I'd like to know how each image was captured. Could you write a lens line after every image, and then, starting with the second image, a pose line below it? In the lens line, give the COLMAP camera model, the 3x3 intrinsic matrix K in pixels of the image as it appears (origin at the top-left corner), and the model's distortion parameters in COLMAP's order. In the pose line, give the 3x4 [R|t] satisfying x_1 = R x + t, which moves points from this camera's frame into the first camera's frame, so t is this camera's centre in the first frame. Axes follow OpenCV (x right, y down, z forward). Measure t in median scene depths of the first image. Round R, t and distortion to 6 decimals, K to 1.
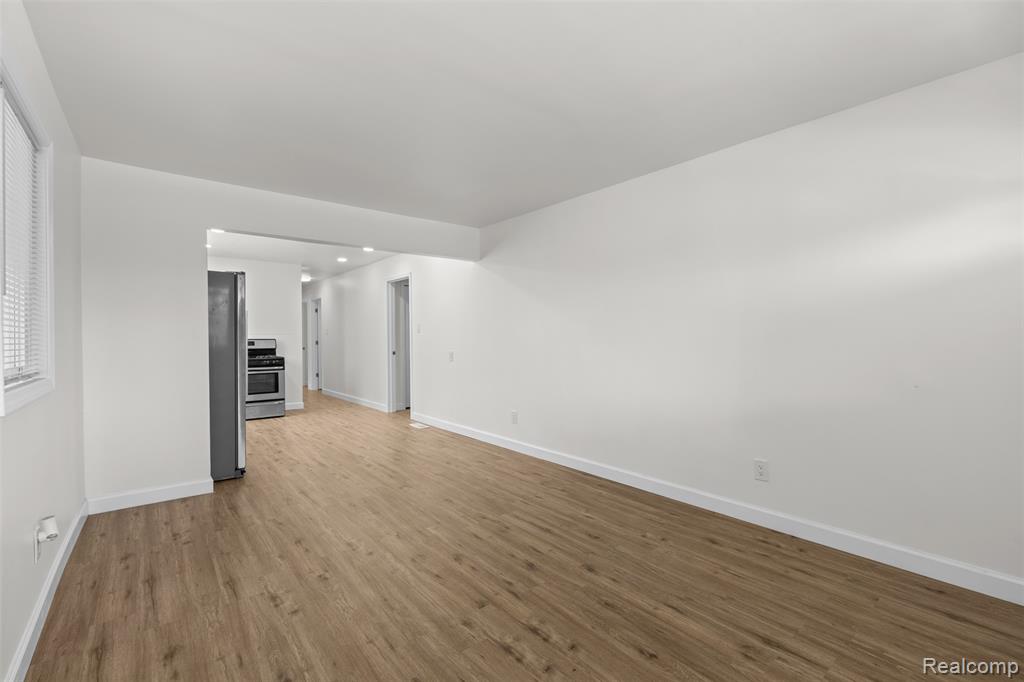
lens RADIAL K [[453.0, 0, 507.4], [0, 453.0, 336.1], [0, 0, 1]] dist [-0.003470, 0.000517]
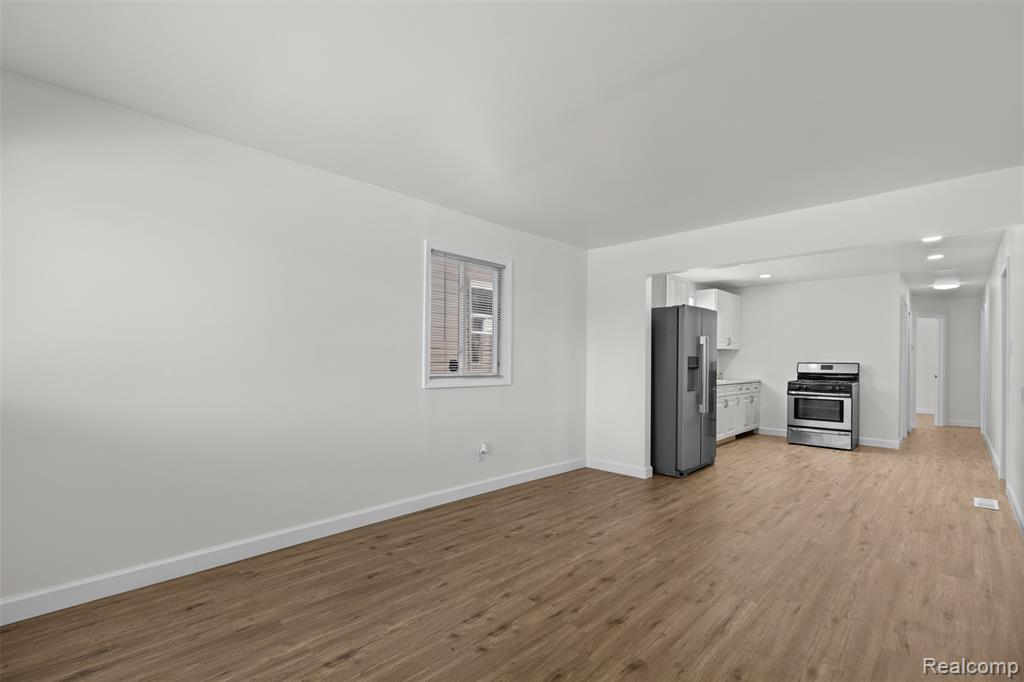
lens RADIAL K [[453.0, 0, 511.3], [0, 453.0, 363.3], [0, 0, 1]] dist [-0.003470, 0.000517]
pose [[0.119730, 0.012861, -0.992723, 0.649675], [-0.005144, 0.999911, 0.012334, -0.001513], [0.992793, 0.003630, 0.119785, 0.504648]]
